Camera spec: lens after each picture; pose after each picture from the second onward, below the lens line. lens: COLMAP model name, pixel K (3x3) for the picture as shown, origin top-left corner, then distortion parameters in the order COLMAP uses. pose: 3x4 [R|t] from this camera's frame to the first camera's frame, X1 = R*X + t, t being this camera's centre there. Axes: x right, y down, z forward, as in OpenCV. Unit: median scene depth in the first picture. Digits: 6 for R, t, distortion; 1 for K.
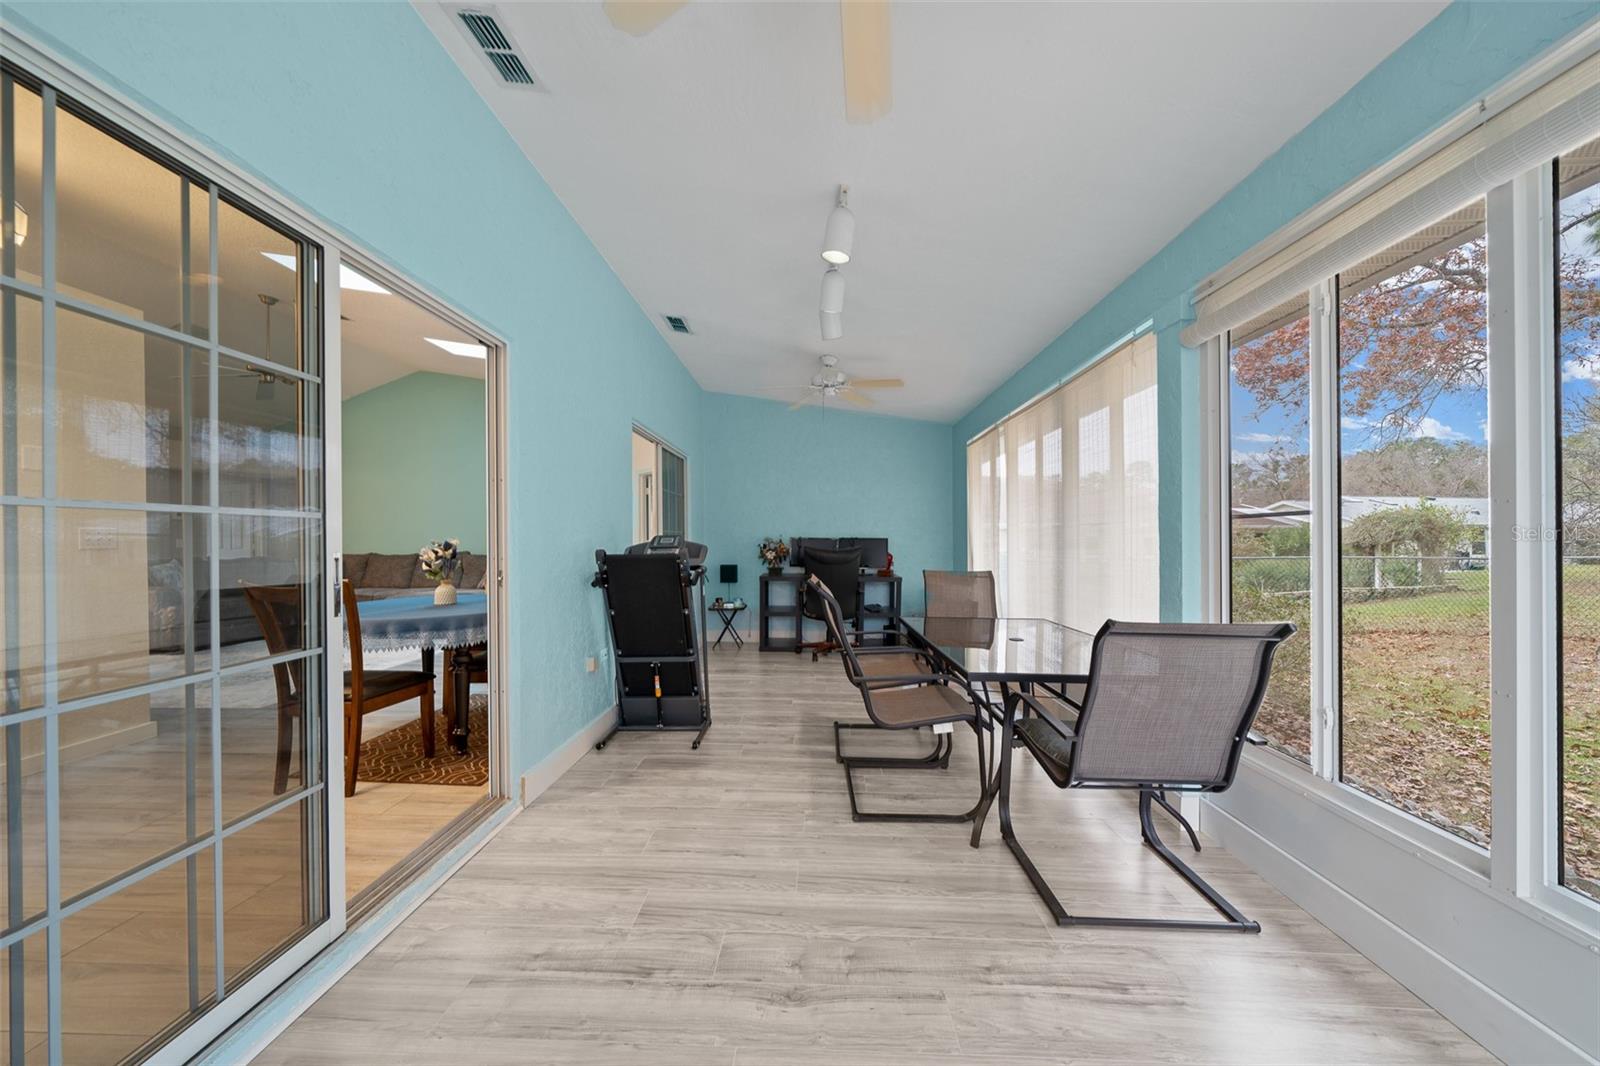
lens RADIAL K [[573.7, 0, 805.0], [0, 573.7, 536.1], [0, 0, 1]] dist [0.000209, -0.001851]
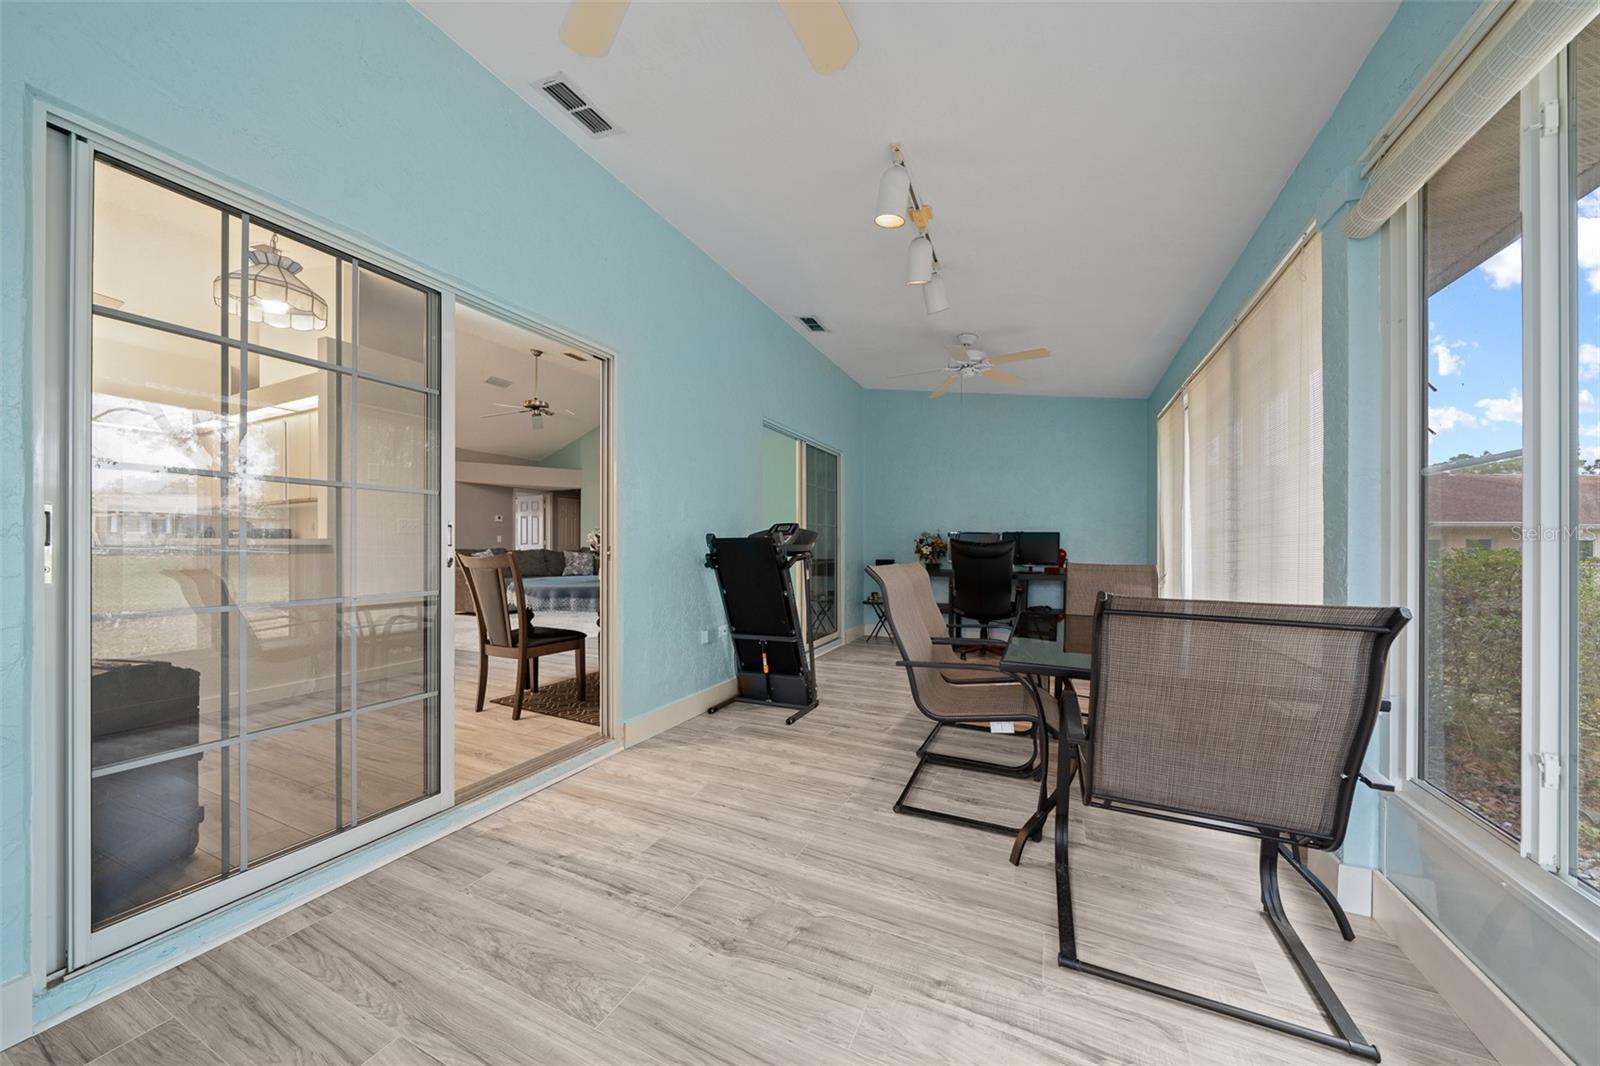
lens RADIAL K [[568.8, 0, 796.4], [0, 568.8, 542.2], [0, 0, 1]] dist [-0.000848, -0.000034]
pose [[0.917778, 0.002876, -0.397083, 0.261461], [-0.003244, 0.999995, -0.000254, 0.044905], [0.397080, 0.001521, 0.917783, 0.062451]]
